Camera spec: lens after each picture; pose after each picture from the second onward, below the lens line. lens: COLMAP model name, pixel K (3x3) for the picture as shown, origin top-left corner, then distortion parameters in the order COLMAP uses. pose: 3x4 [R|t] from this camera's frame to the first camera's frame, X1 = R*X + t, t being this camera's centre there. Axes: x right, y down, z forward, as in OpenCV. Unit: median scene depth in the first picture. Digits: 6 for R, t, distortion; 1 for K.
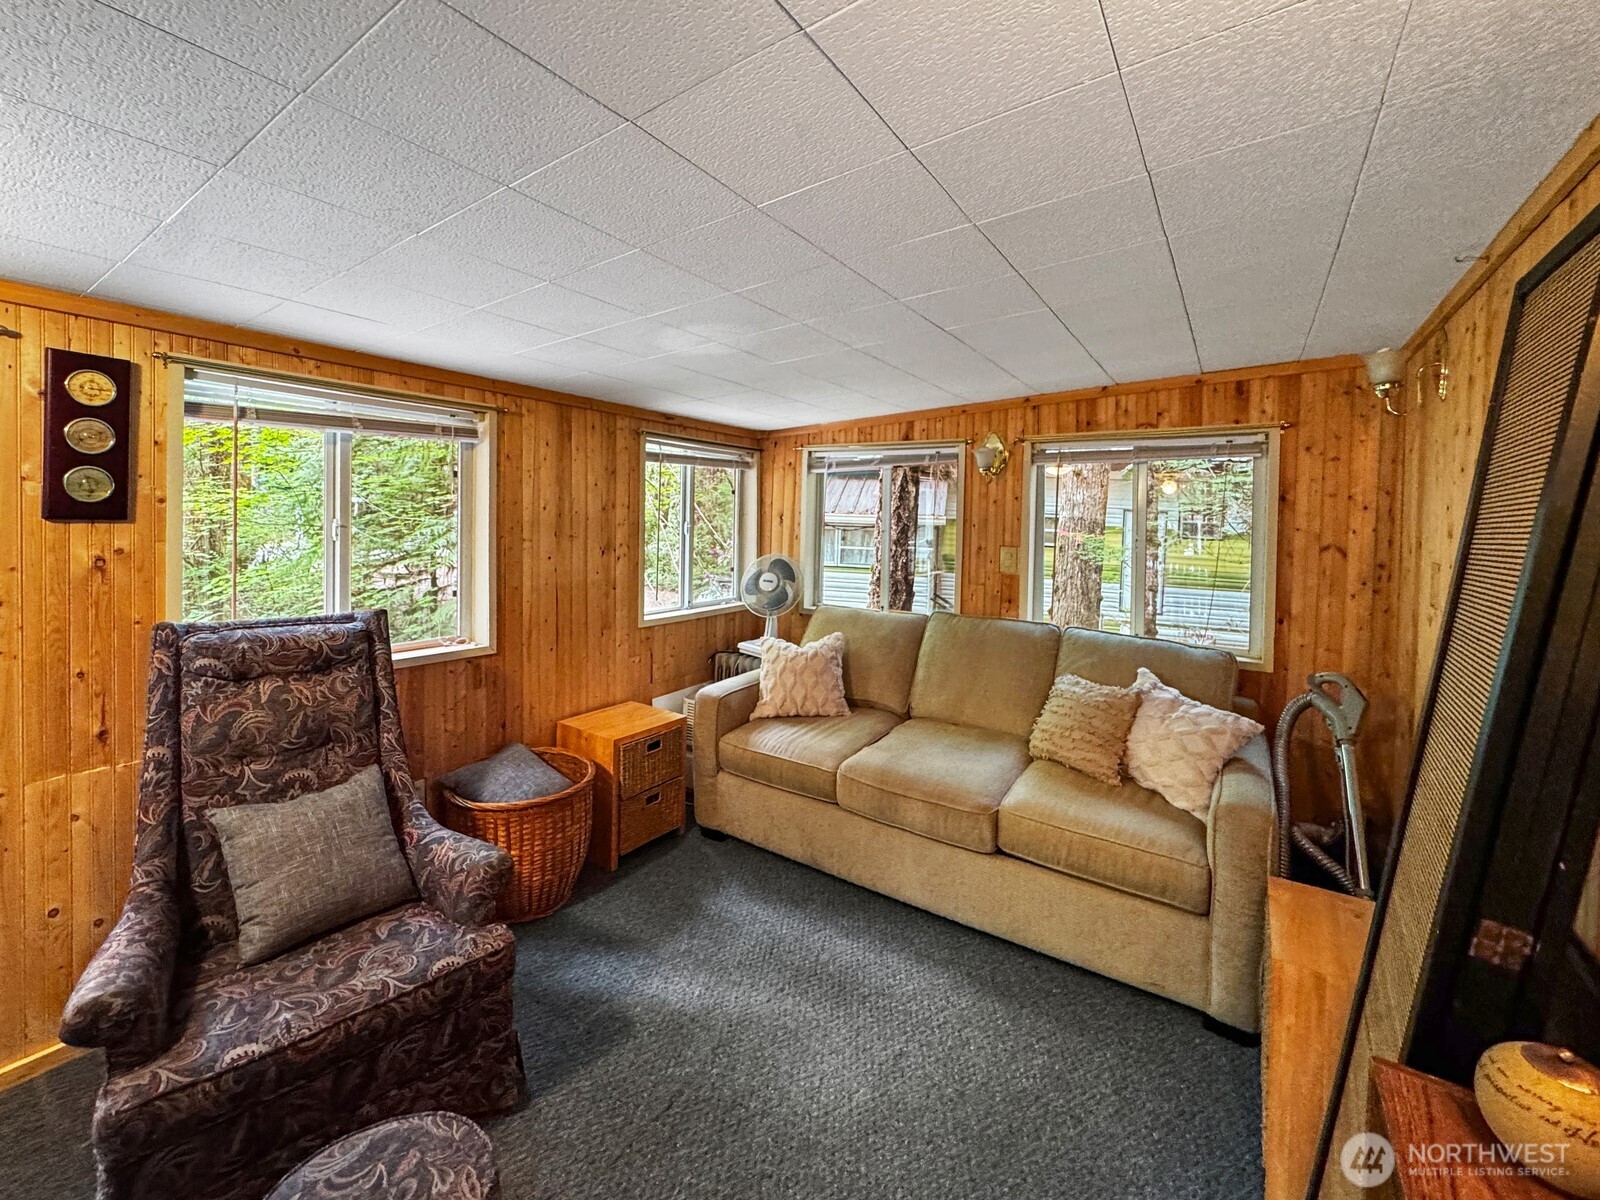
lens RADIAL K [[674.4, 0, 791.3], [0, 674.4, 515.4], [0, 0, 1]] dist [-0.000679, -0.000225]
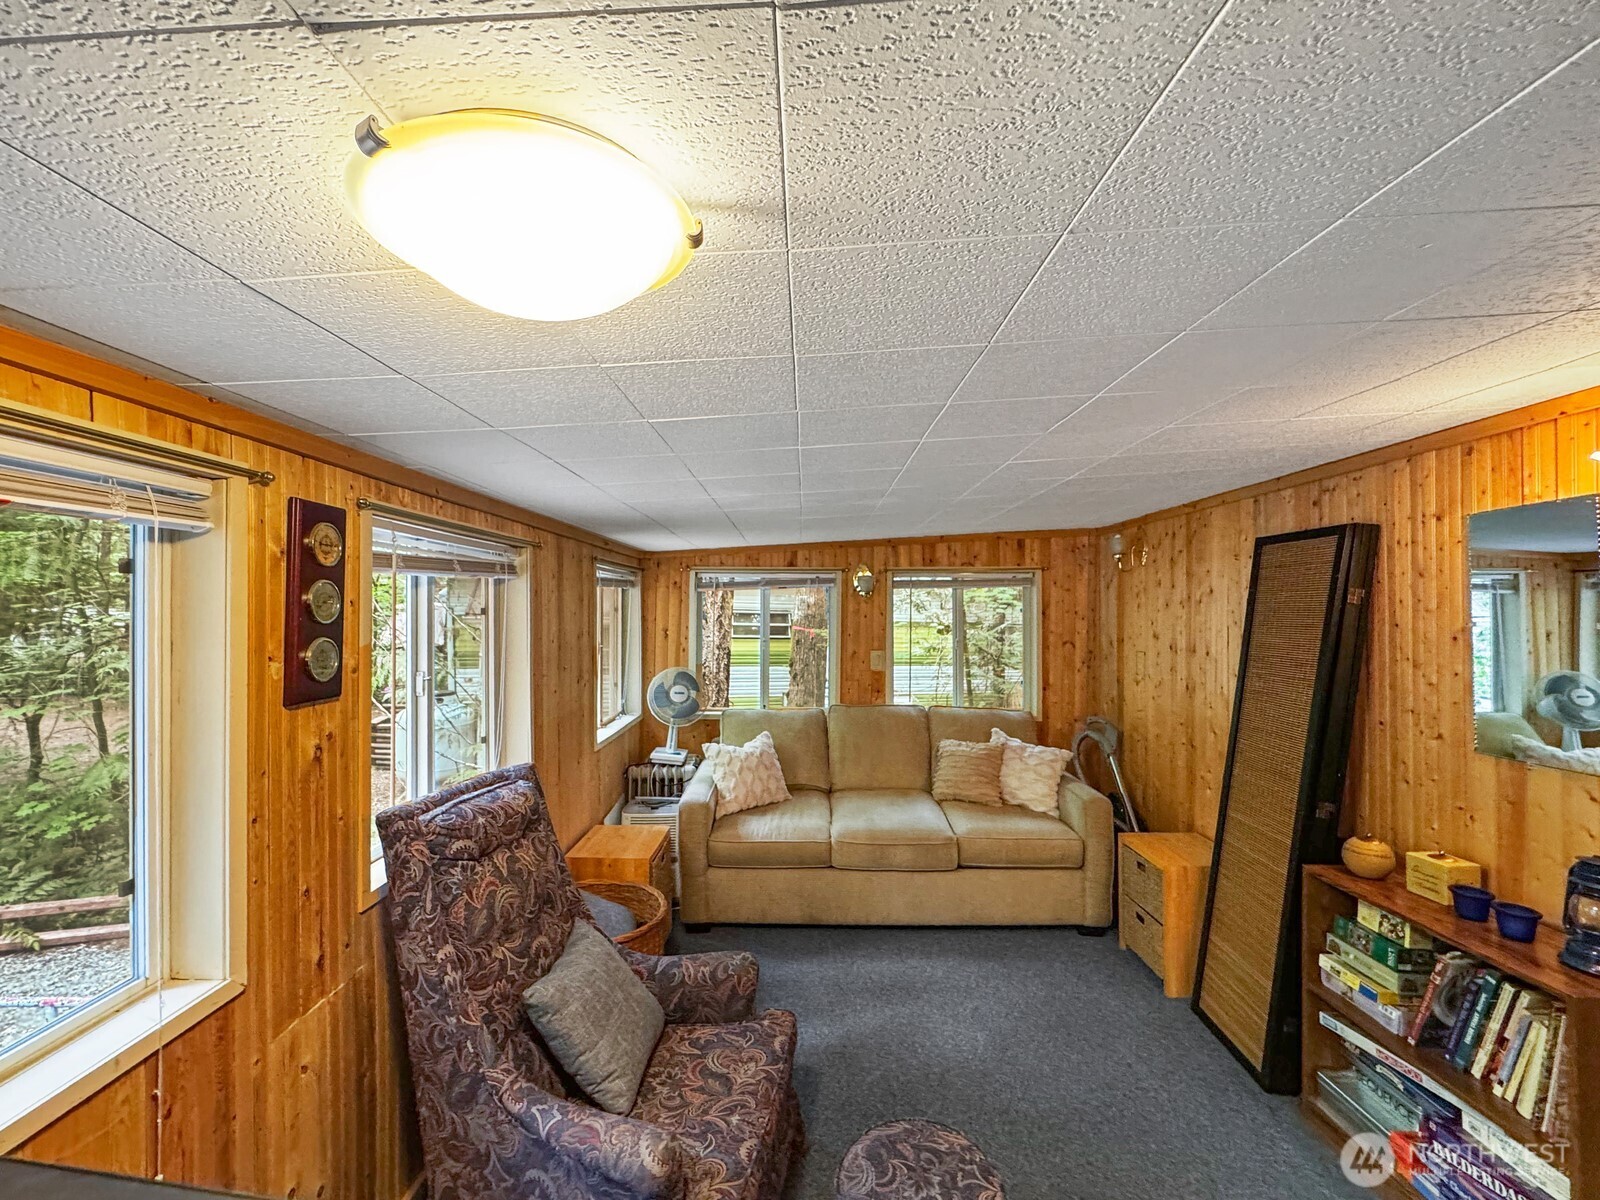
lens RADIAL K [[669.9, 0, 799.2], [0, 669.9, 591.7], [0, 0, 1]] dist [-0.001112, -0.000021]
pose [[0.829193, -0.009987, 0.558873, -0.665483], [0.018693, 0.999777, -0.009870, -0.072345], [-0.558649, 0.018631, 0.829195, -0.011478]]
